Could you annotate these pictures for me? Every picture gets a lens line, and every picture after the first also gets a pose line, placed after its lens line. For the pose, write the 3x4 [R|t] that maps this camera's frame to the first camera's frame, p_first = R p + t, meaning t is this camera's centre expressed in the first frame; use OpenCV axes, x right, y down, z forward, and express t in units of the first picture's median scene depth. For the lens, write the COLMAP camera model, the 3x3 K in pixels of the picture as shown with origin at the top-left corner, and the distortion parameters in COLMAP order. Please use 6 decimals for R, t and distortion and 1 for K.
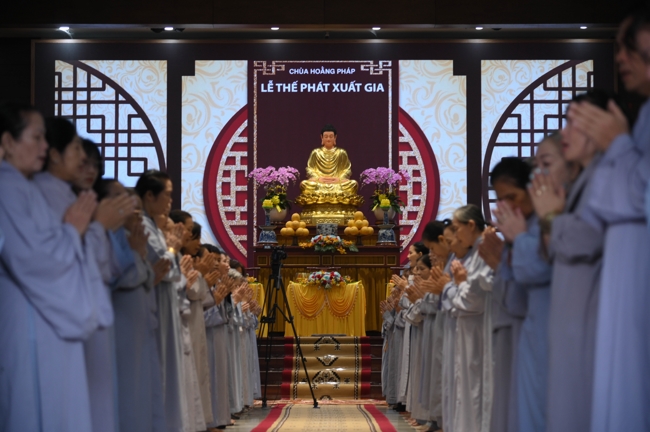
lens RADIAL K [[1834.4, 0, 325.0], [0, 1834.4, 216.0], [0, 0, 1]] dist [-0.001237, 0.042156]
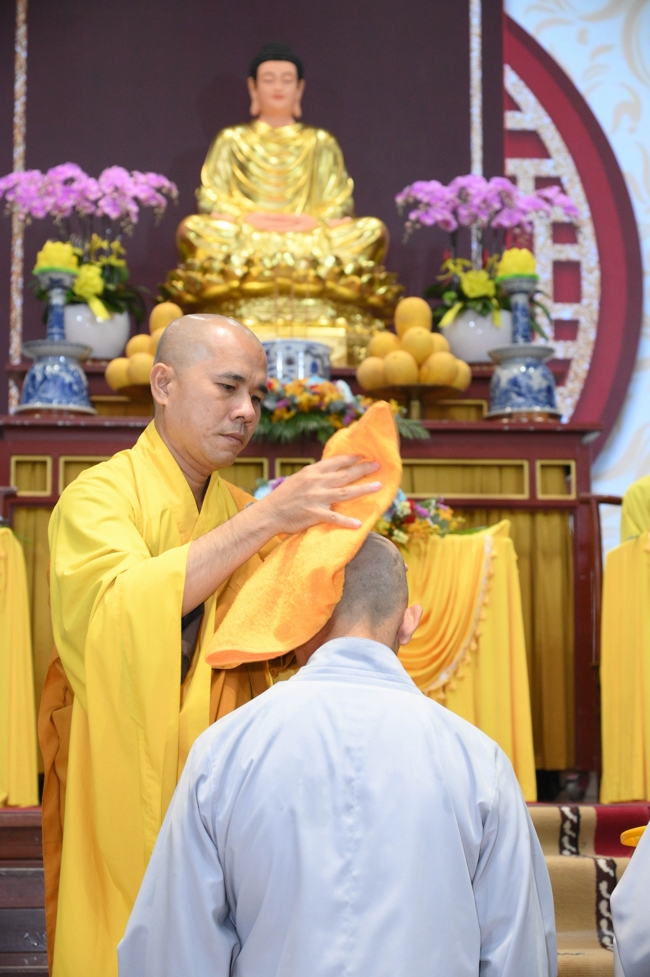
lens RADIAL K [[2002.4, 0, 325.0], [0, 2002.4, 488.5], [0, 0, 1]] dist [0.037893, 0.091859]
pose [[0.995638, 0.011334, 0.092614, -0.018565], [-0.004633, 0.997376, -0.072251, 0.041860], [-0.093190, 0.071507, 0.993077, 0.682004]]
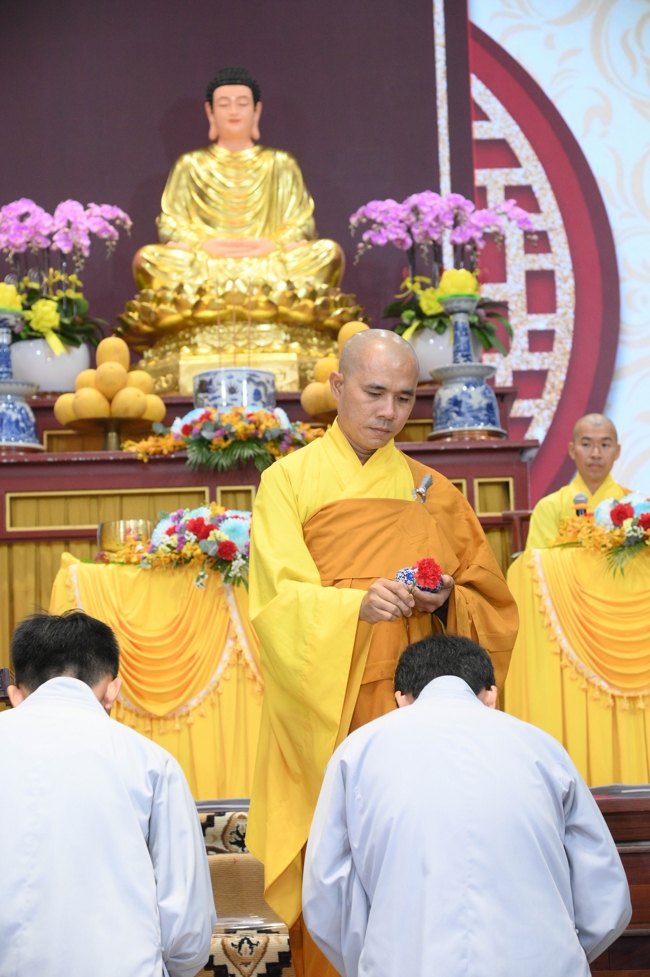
lens RADIAL K [[2253.3, 0, 325.0], [0, 2253.3, 488.5], [0, 0, 1]] dist [0.006030, 0.667043]
pose [[0.998926, -0.026192, 0.038230, 0.001236], [0.029126, 0.996504, -0.078307, 0.043138], [-0.036045, 0.079337, 0.996196, 0.644618]]
